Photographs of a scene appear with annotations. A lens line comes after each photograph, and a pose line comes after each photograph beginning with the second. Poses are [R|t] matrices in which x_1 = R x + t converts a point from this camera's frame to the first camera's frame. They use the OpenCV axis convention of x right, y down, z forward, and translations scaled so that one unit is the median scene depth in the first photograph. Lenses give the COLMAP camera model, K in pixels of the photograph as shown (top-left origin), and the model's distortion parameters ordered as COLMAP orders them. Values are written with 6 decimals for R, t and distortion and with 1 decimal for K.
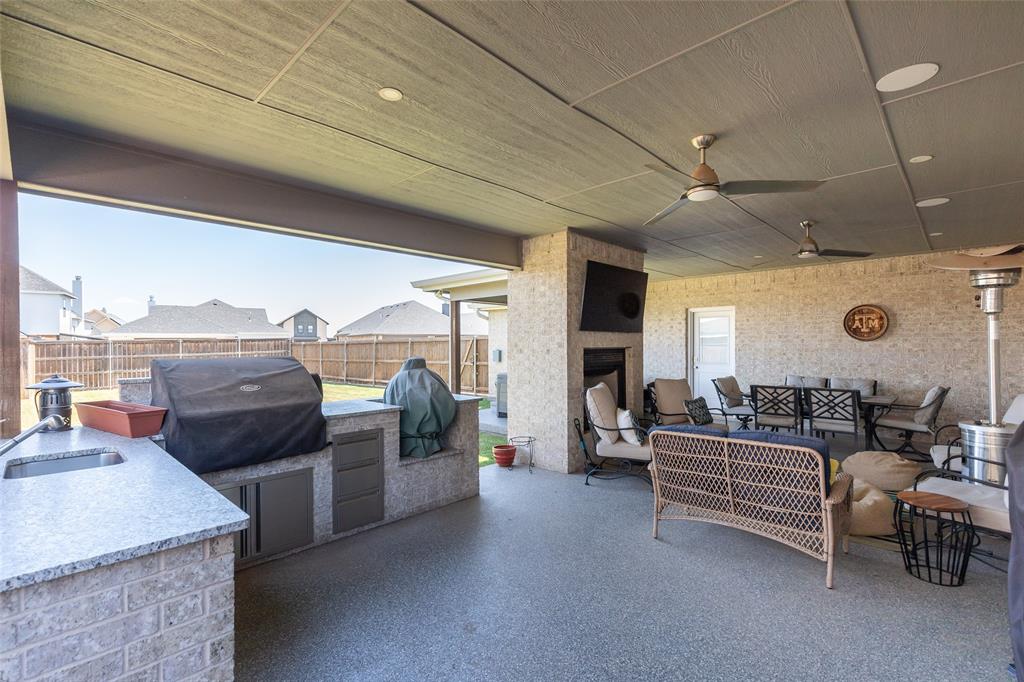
lens RADIAL K [[458.9, 0, 509.9], [0, 458.9, 343.6], [0, 0, 1]] dist [-0.001613, -0.000101]
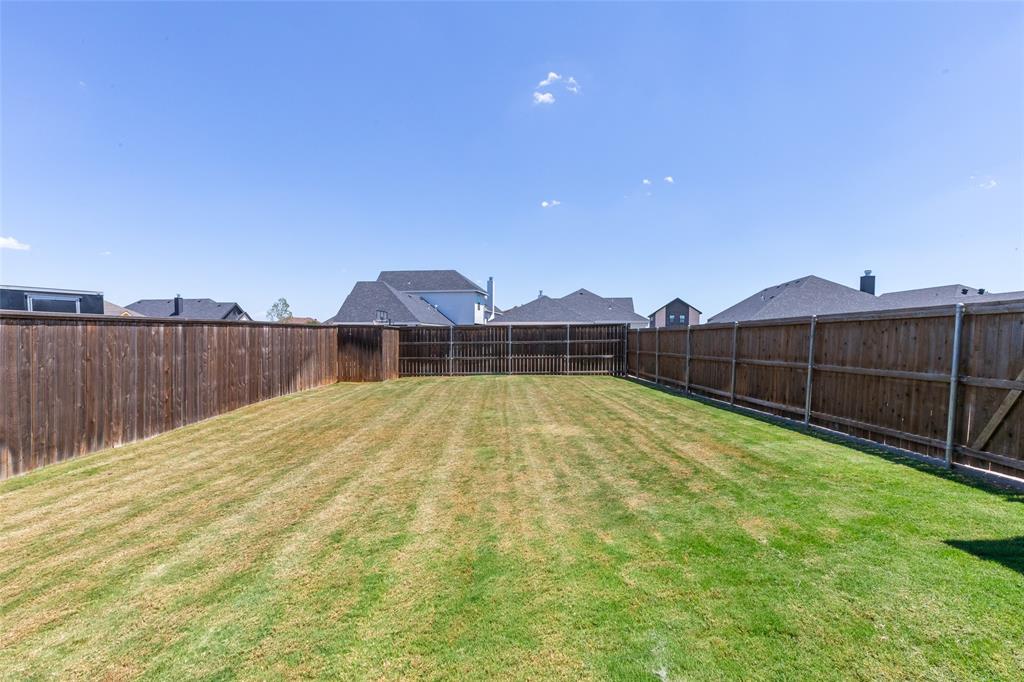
lens RADIAL K [[458.9, 0, 507.6], [0, 458.9, 344.0], [0, 0, 1]] dist [-0.001613, -0.000101]
pose [[0.706126, 0.021924, -0.707746, -0.074738], [-0.008830, 0.999715, 0.022159, 0.006771], [0.708031, -0.009397, 0.706119, 0.317807]]
